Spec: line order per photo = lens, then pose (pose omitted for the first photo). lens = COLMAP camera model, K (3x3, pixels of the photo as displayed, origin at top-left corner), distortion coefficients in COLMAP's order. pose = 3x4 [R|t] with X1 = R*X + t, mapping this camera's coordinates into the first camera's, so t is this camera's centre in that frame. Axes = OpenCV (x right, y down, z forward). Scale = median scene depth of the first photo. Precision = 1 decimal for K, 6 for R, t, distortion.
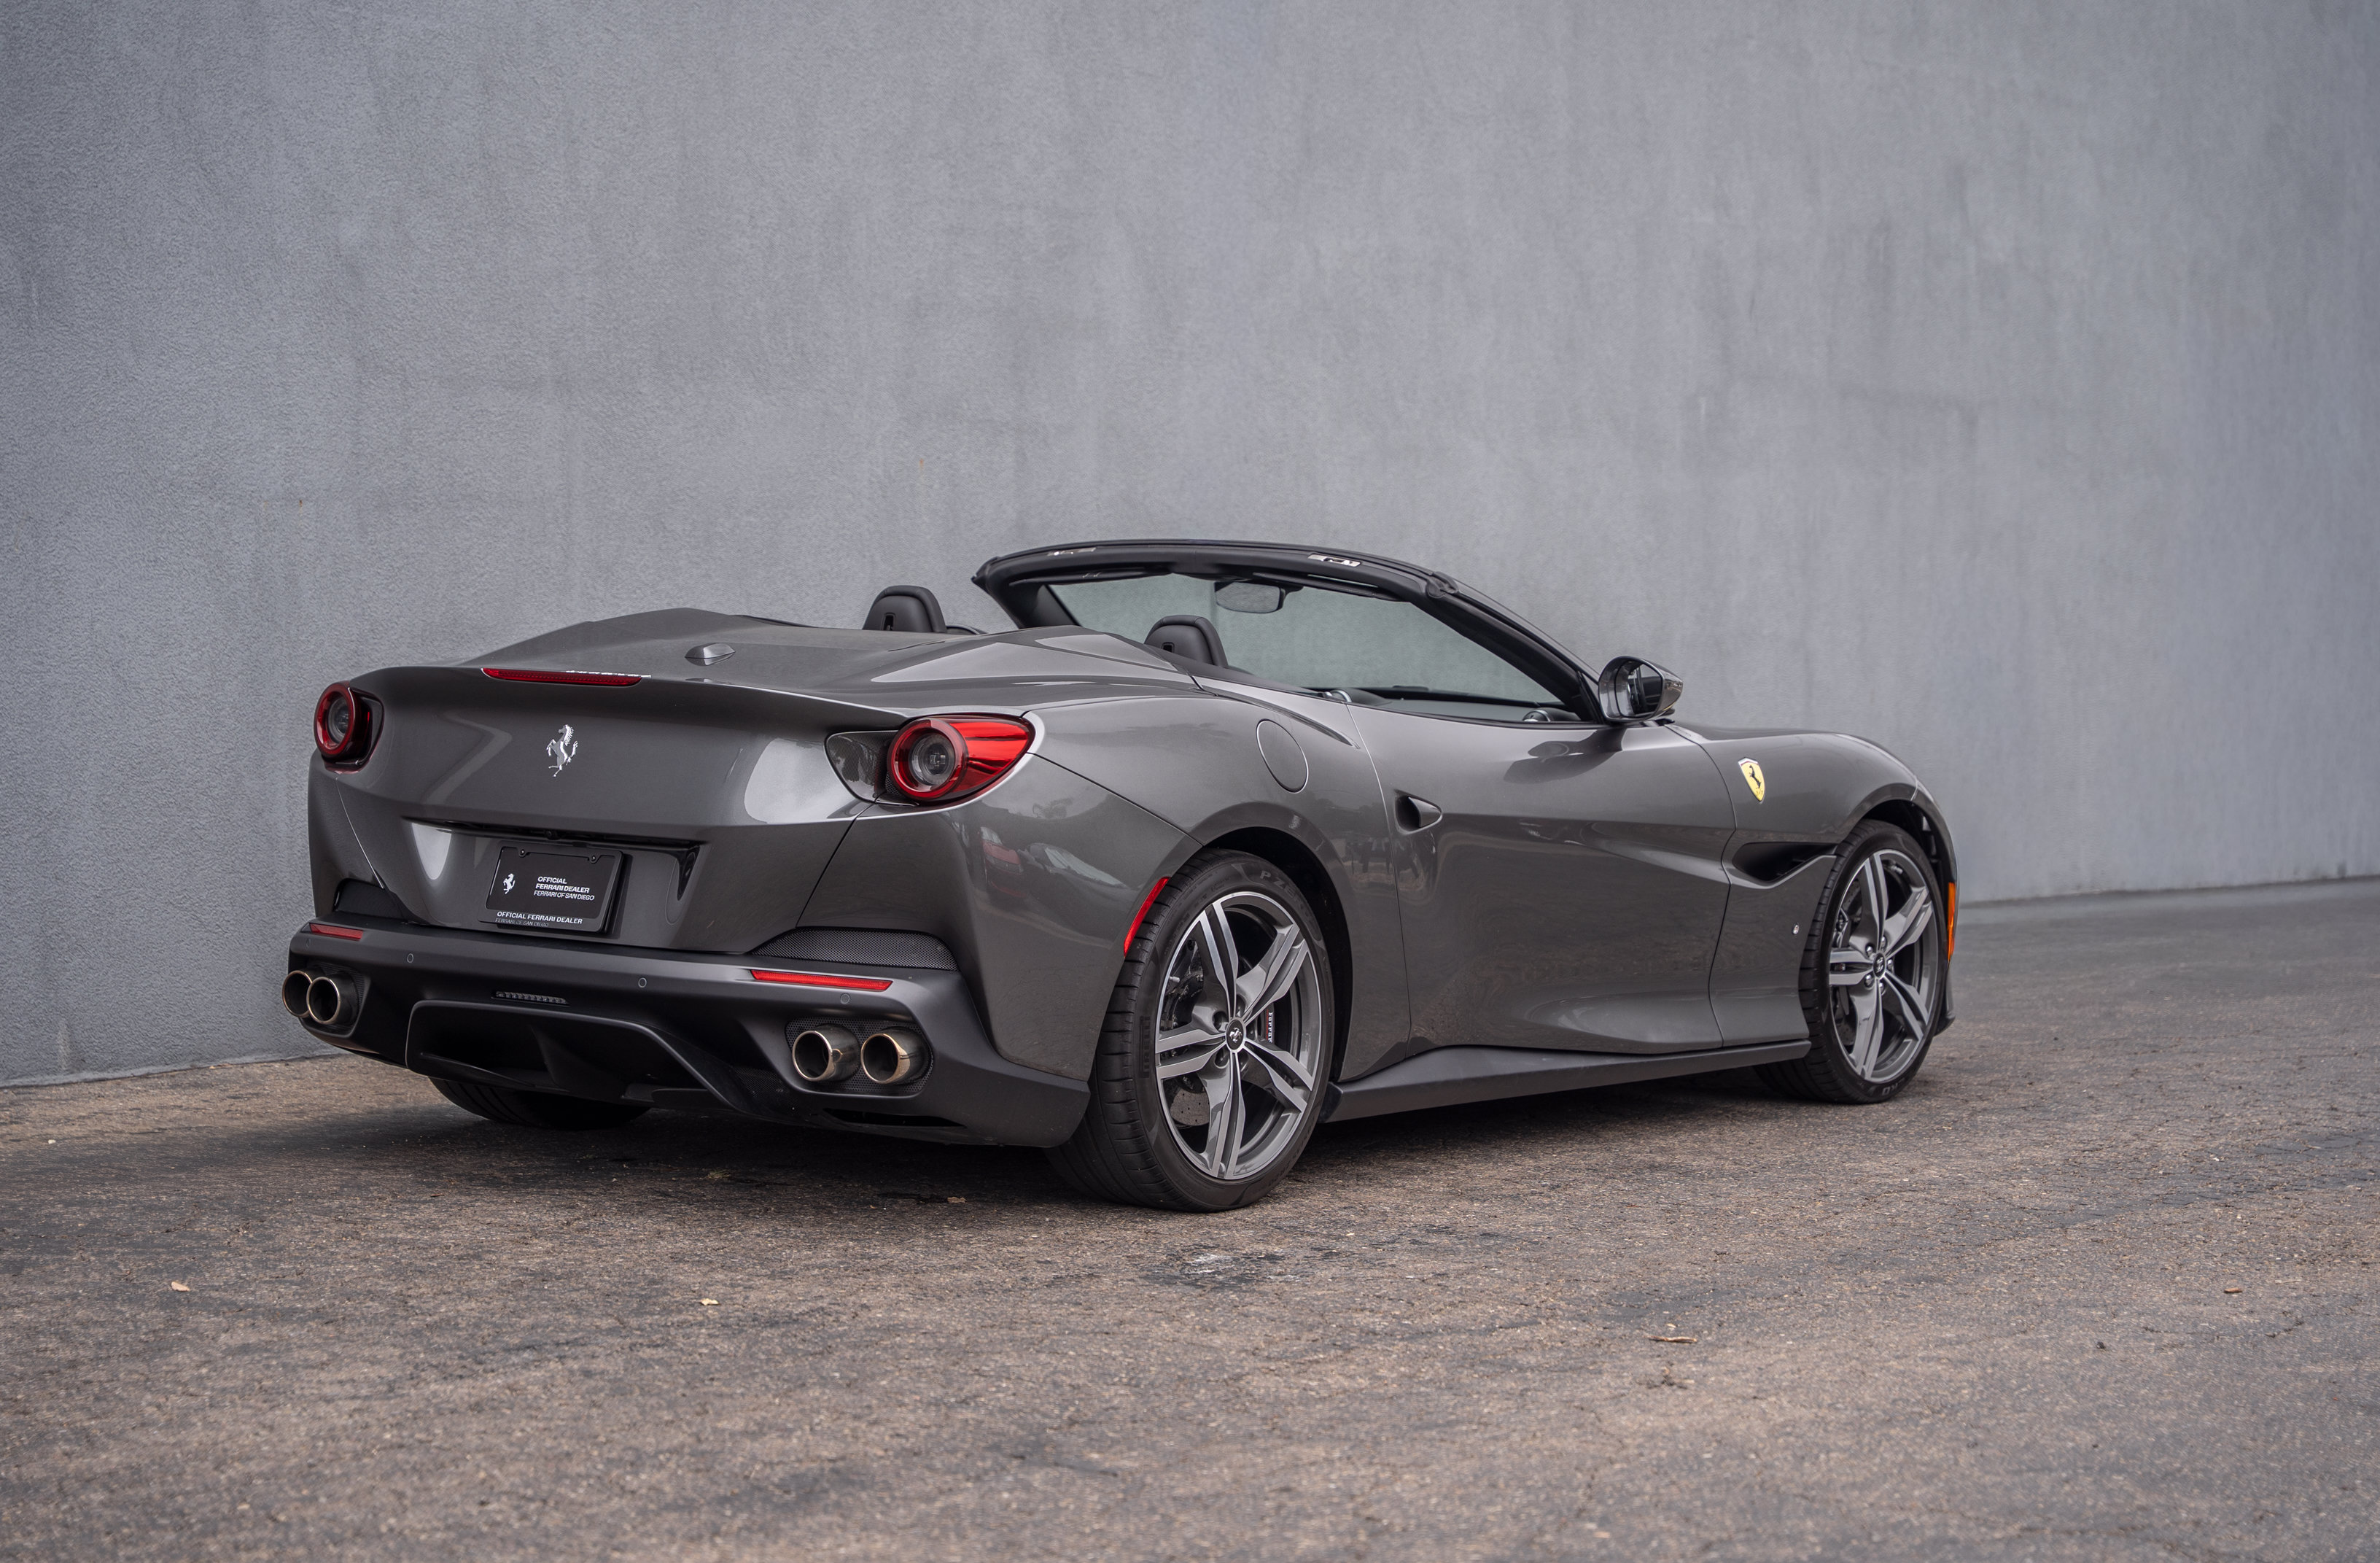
lens RADIAL K [[4744.1, 0, 1179.0], [0, 4744.1, 801.6], [0, 0, 1]] dist [0.244212, 0.852472]
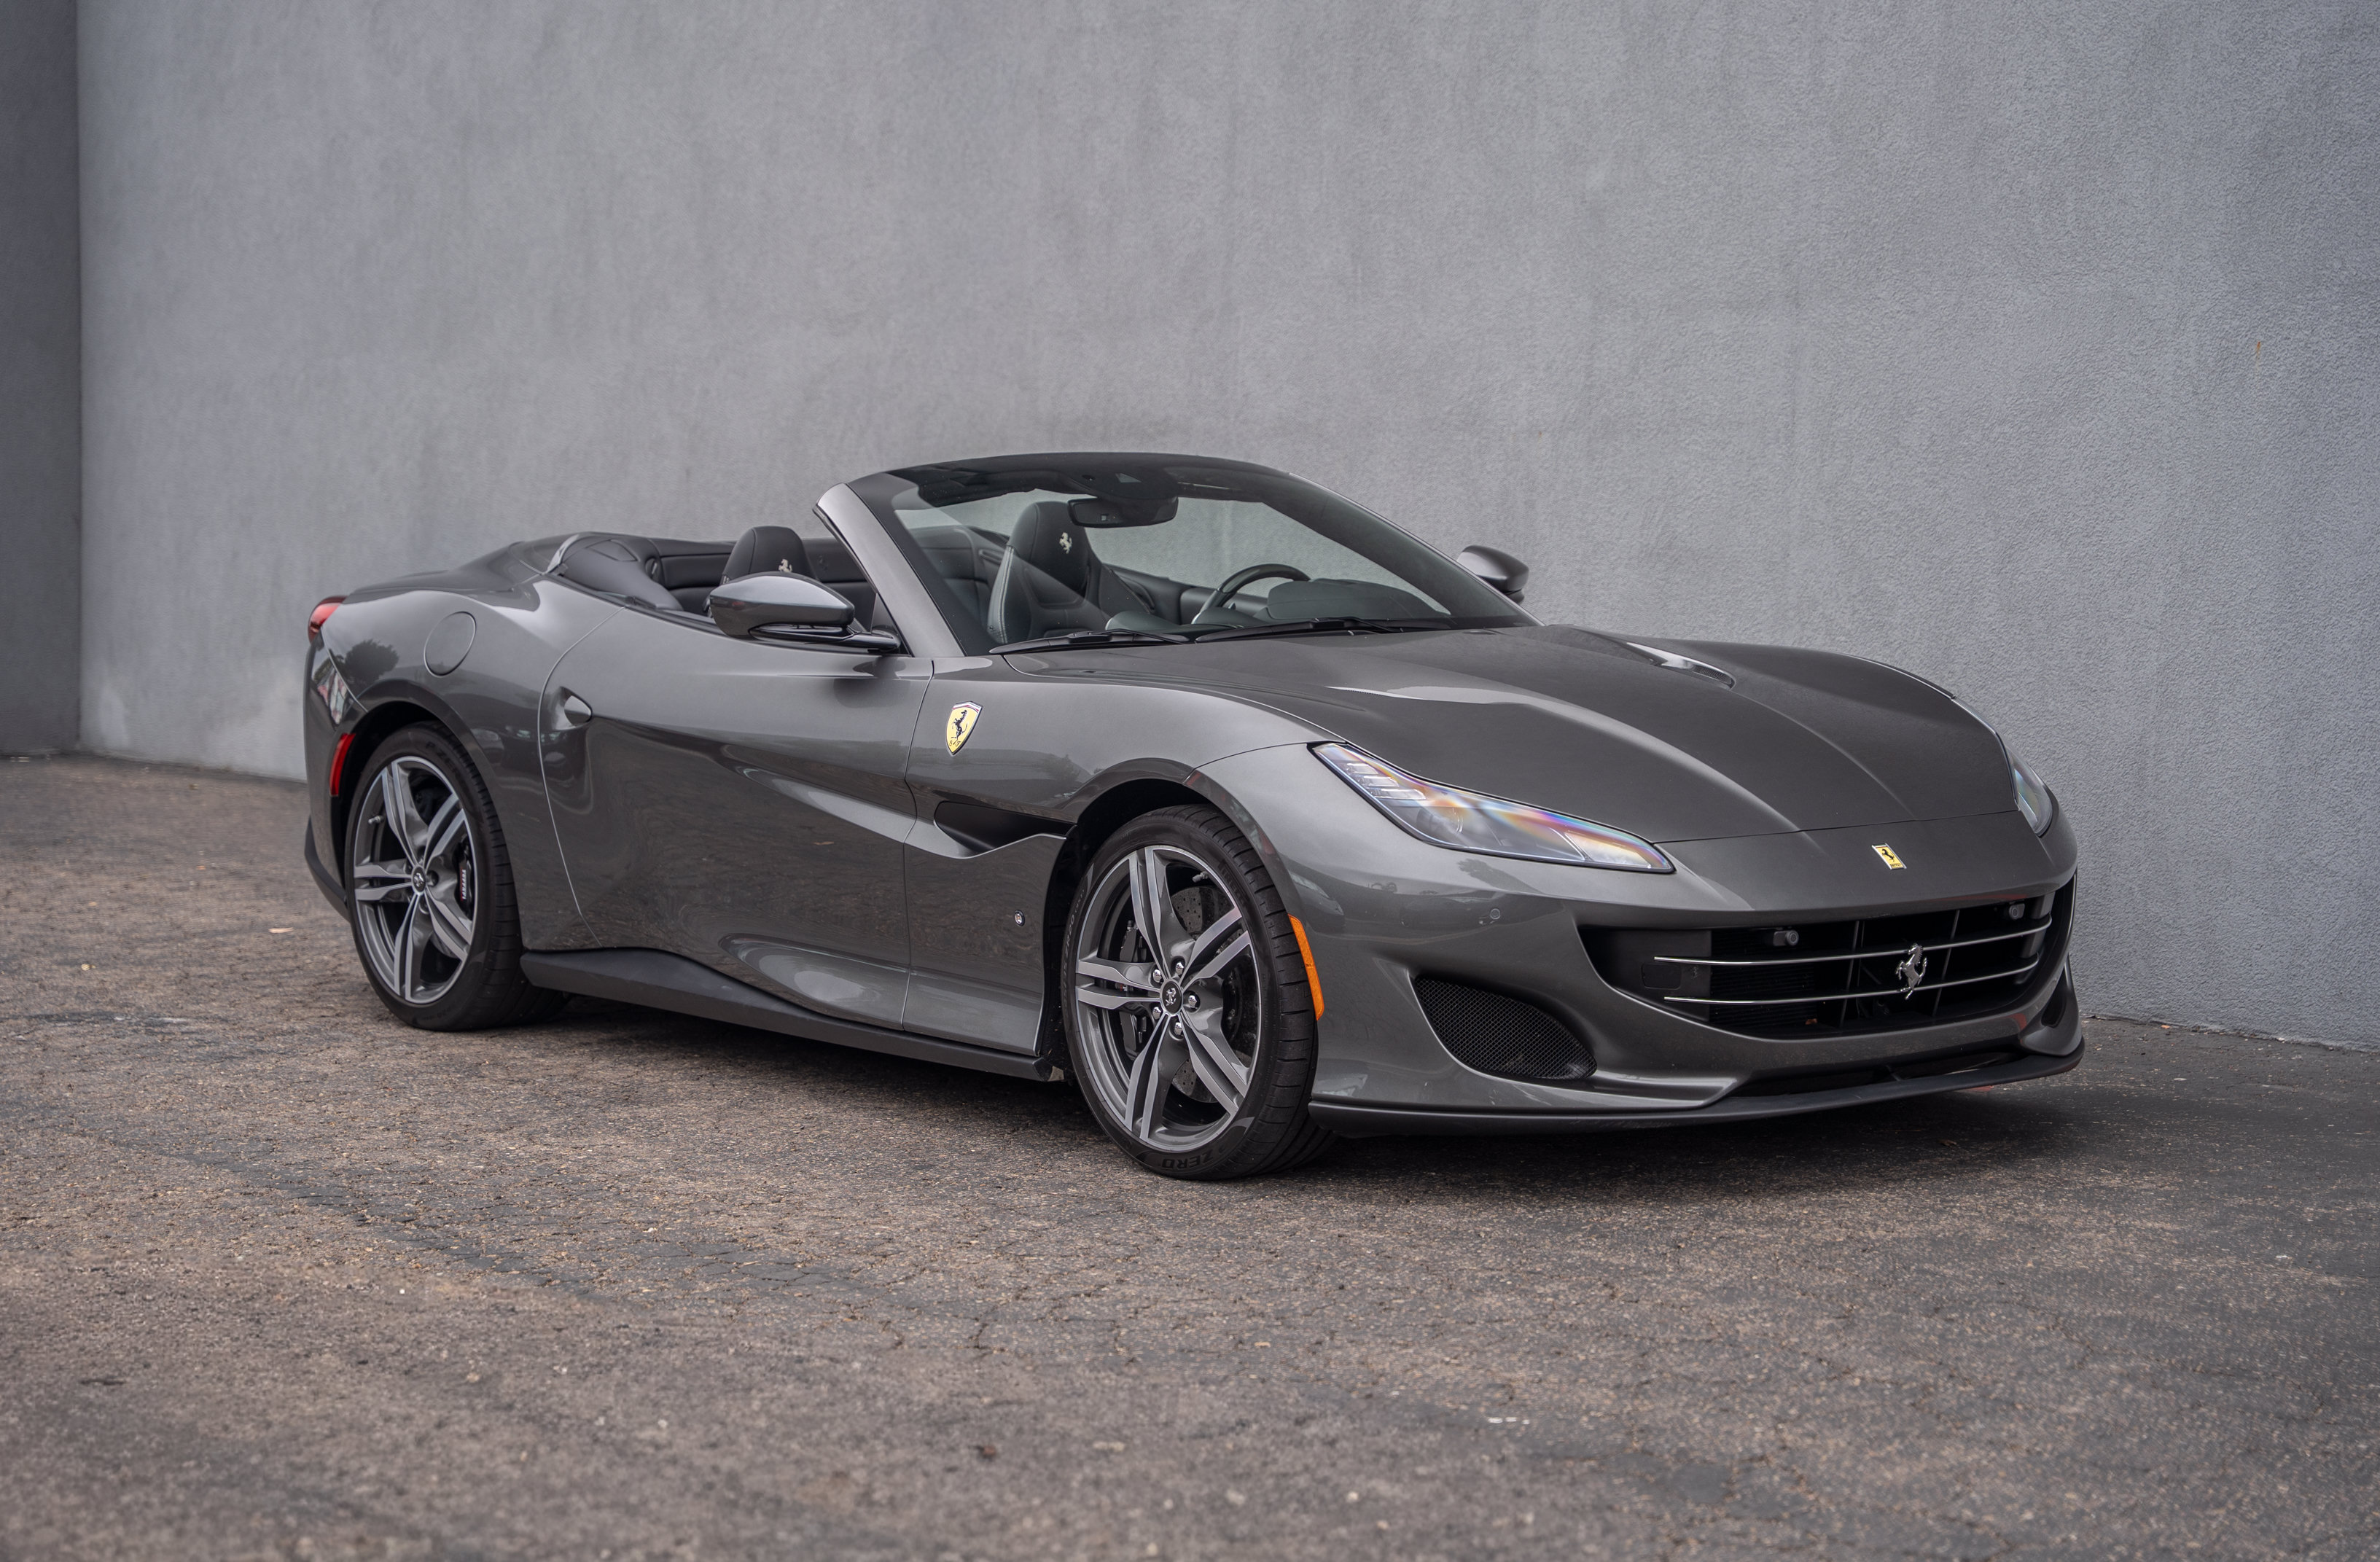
lens RADIAL K [[4941.8, 0, 1346.6], [0, 4941.8, 840.5], [0, 0, 1]] dist [0.253170, 0.623833]
pose [[-0.308910, 0.055865, -0.949449, 0.890585], [-0.049412, 0.995983, 0.074679, -0.050884], [0.949807, 0.069984, -0.304909, 1.277908]]
